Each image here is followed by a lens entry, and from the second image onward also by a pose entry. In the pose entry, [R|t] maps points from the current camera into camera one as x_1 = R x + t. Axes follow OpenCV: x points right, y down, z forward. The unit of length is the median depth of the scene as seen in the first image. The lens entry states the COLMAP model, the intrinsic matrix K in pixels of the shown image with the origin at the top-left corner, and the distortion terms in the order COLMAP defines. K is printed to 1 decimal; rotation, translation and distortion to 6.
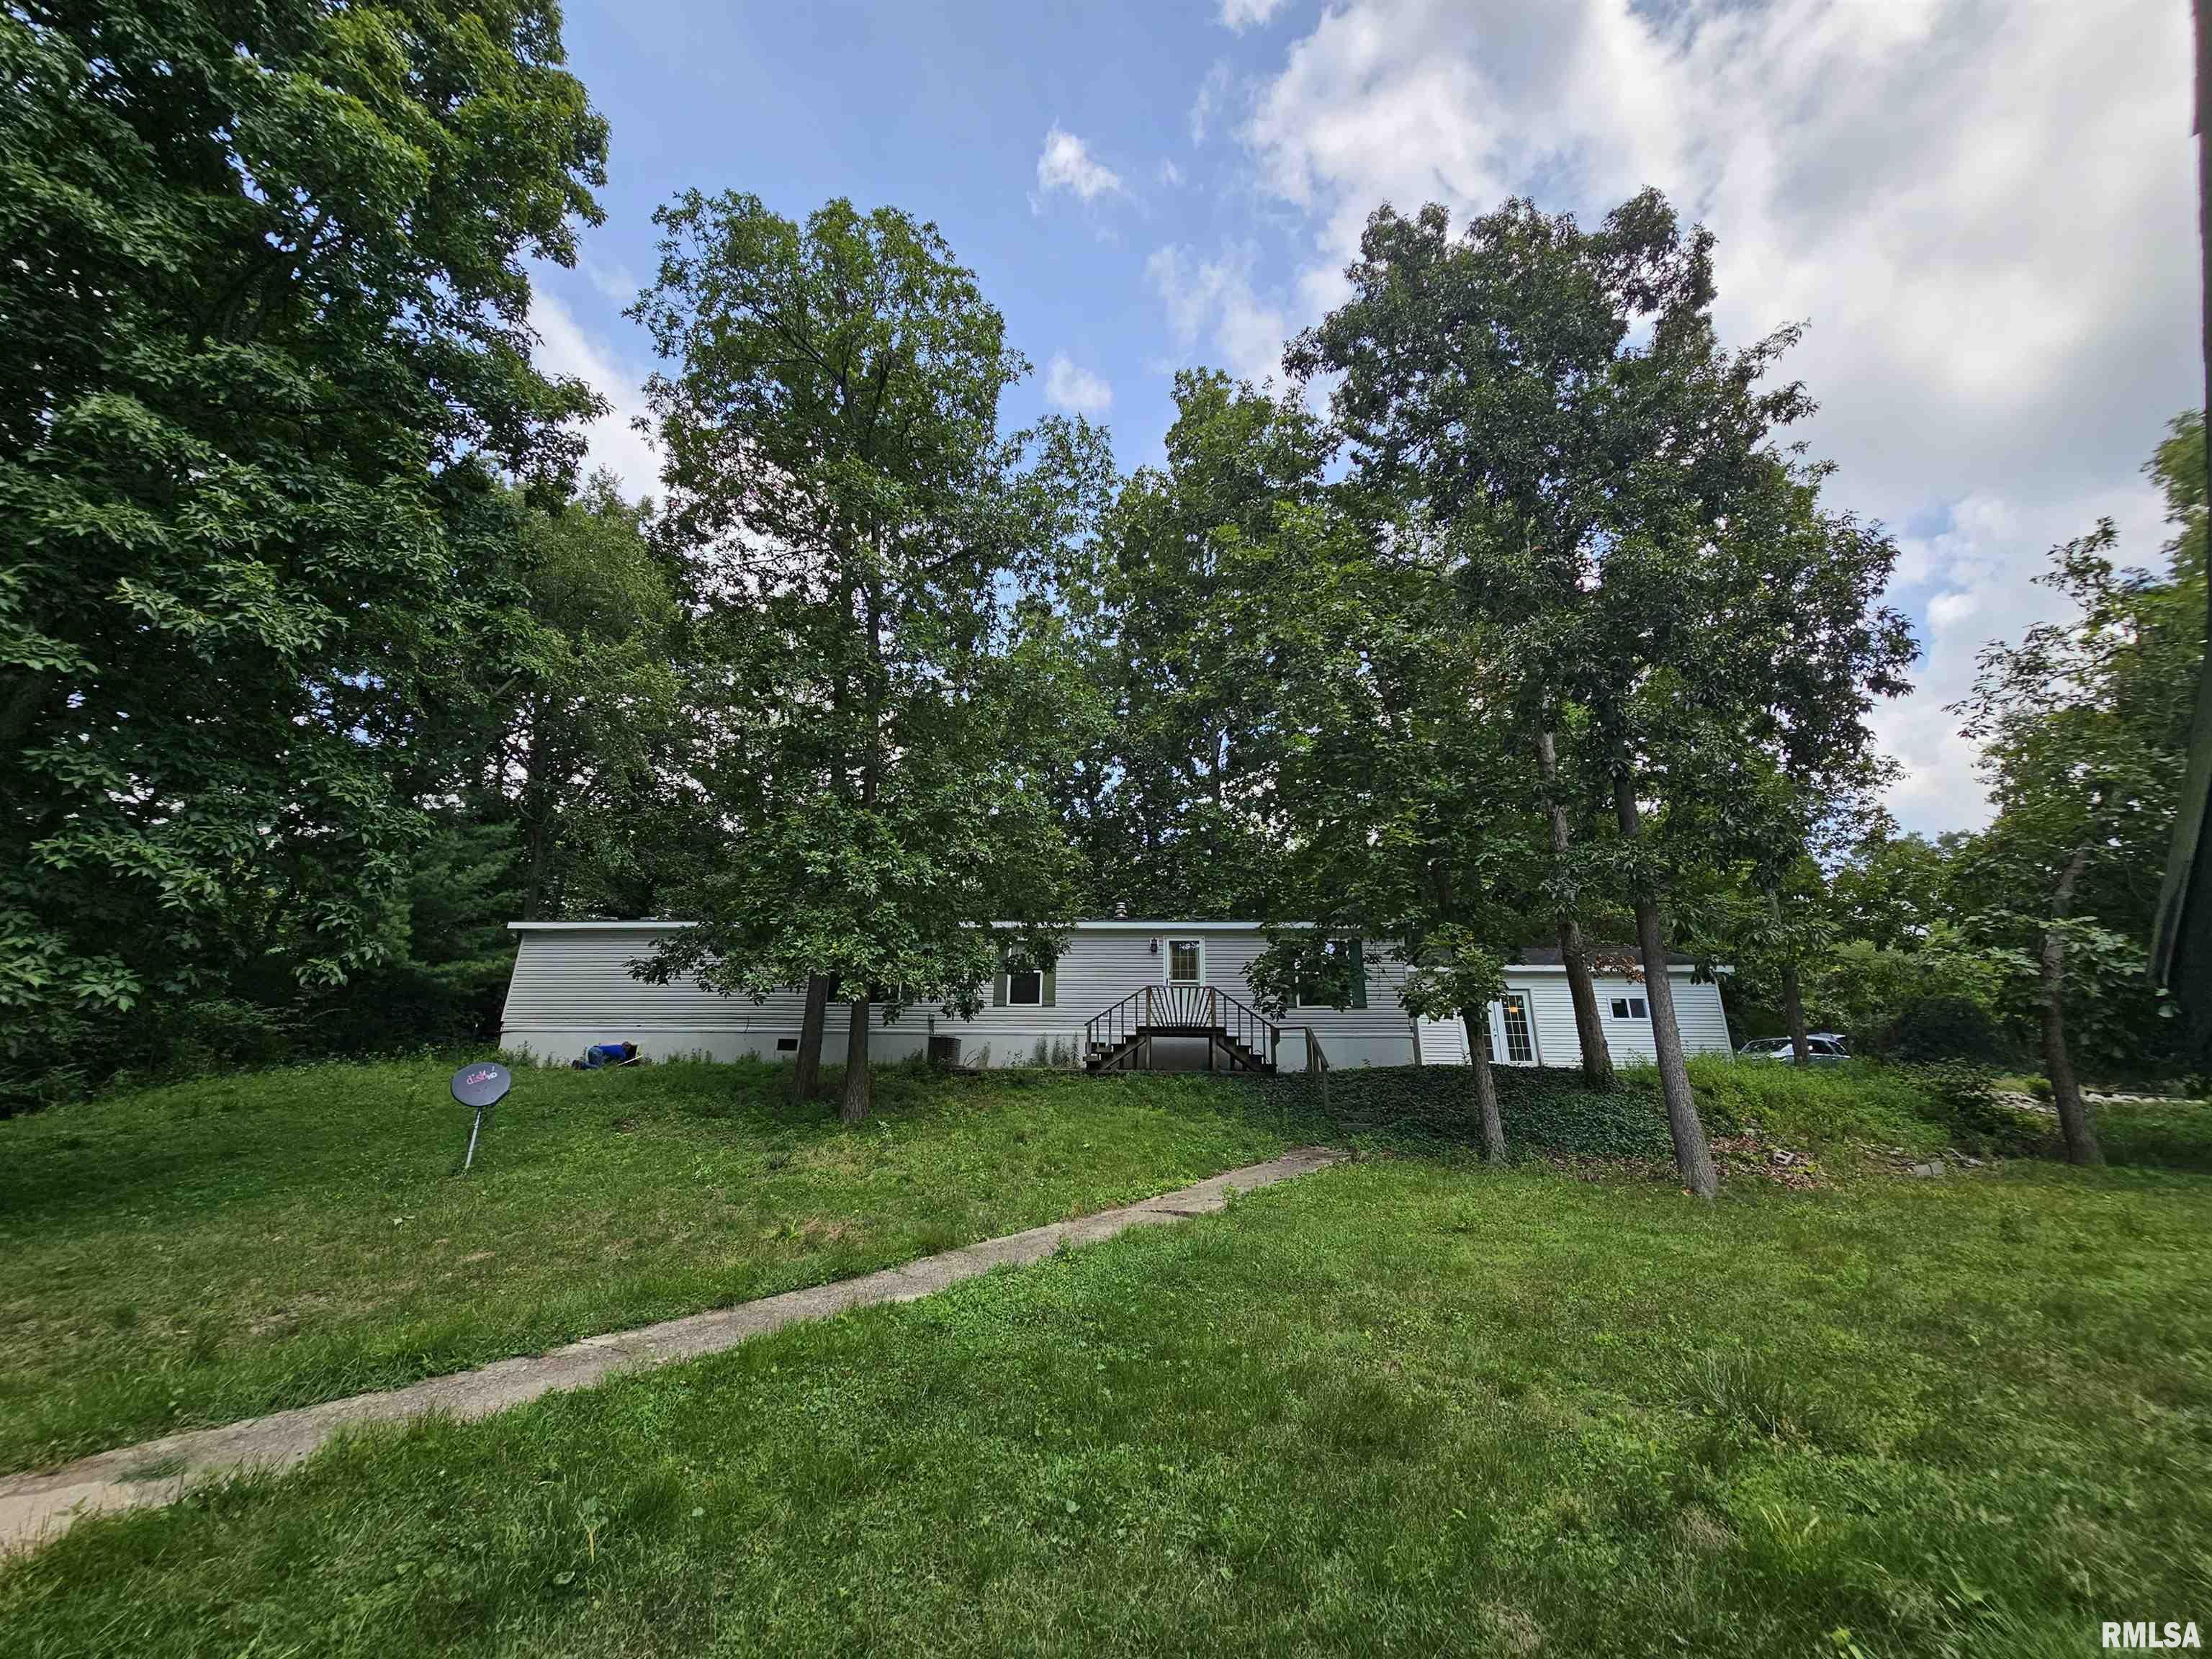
lens RADIAL K [[901.8, 0, 1114.4], [0, 901.8, 822.6], [0, 0, 1]] dist [-0.001585, -0.000003]
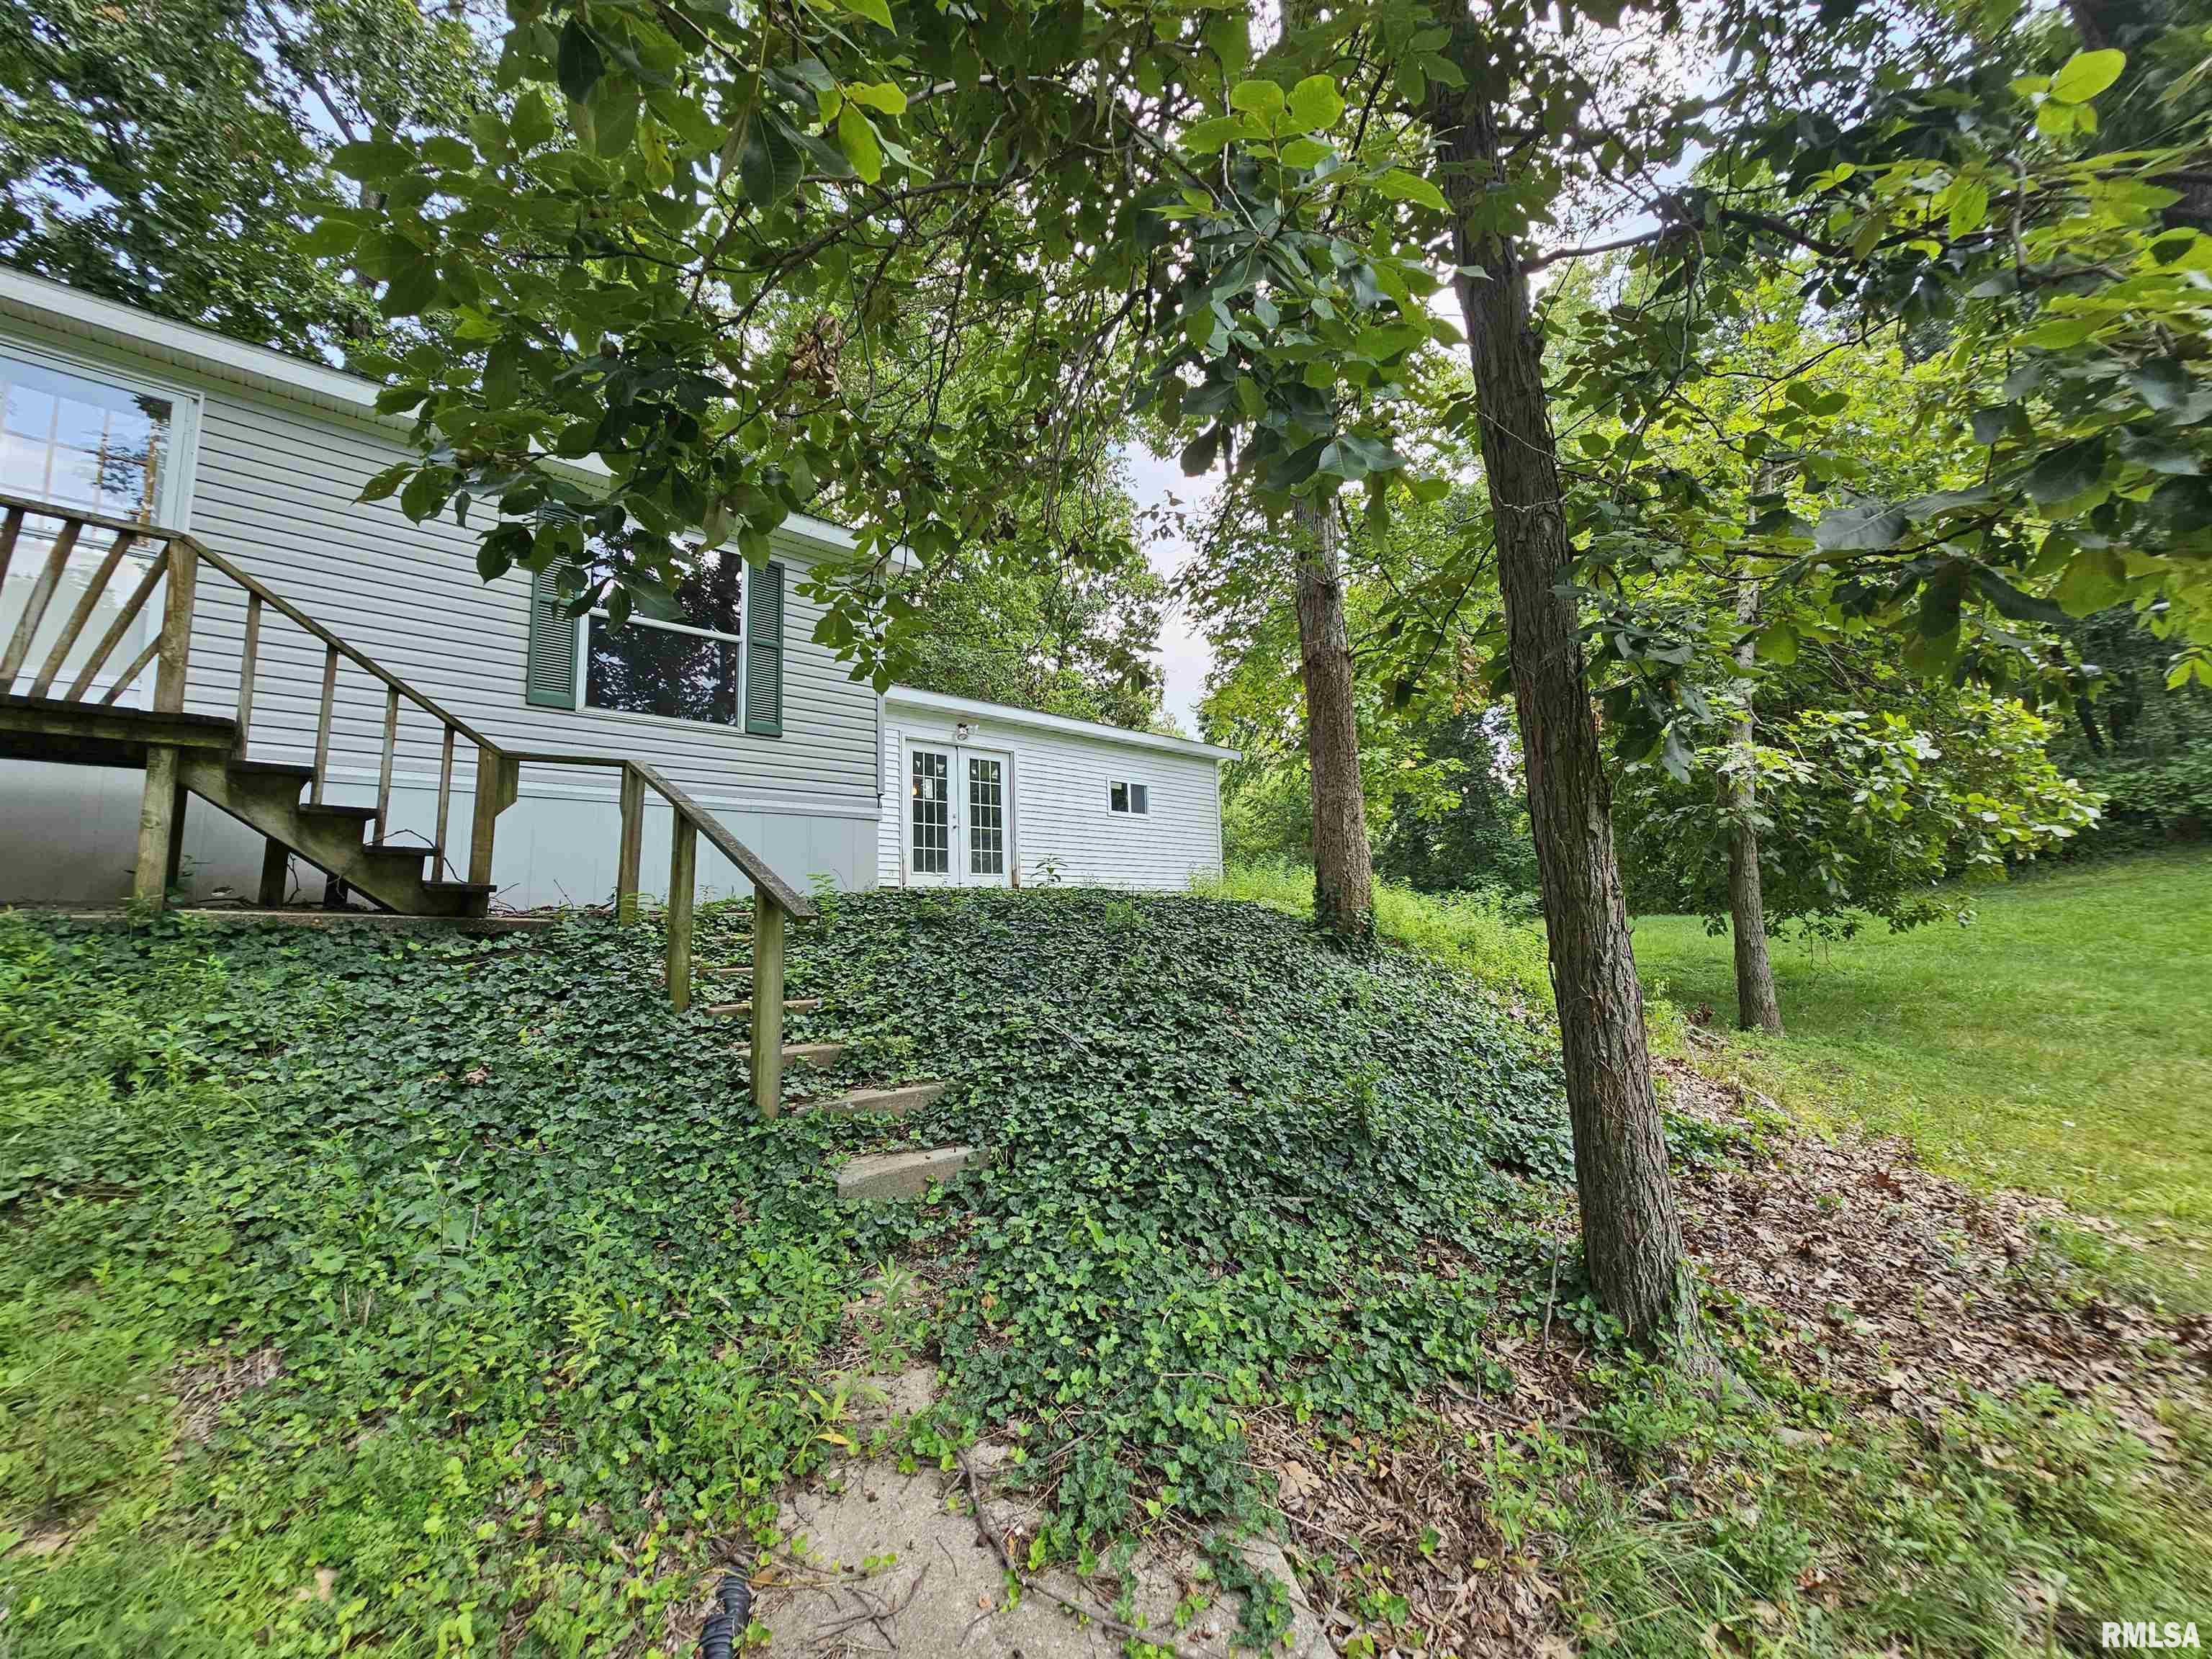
lens RADIAL K [[901.8, 0, 1114.4], [0, 901.8, 822.6], [0, 0, 1]] dist [-0.001585, -0.000003]
pose [[0.678896, 0.062861, 0.731539, 0.105289], [-0.226323, 0.965731, 0.127051, 0.169828], [-0.698483, -0.251819, 0.669858, 0.676693]]
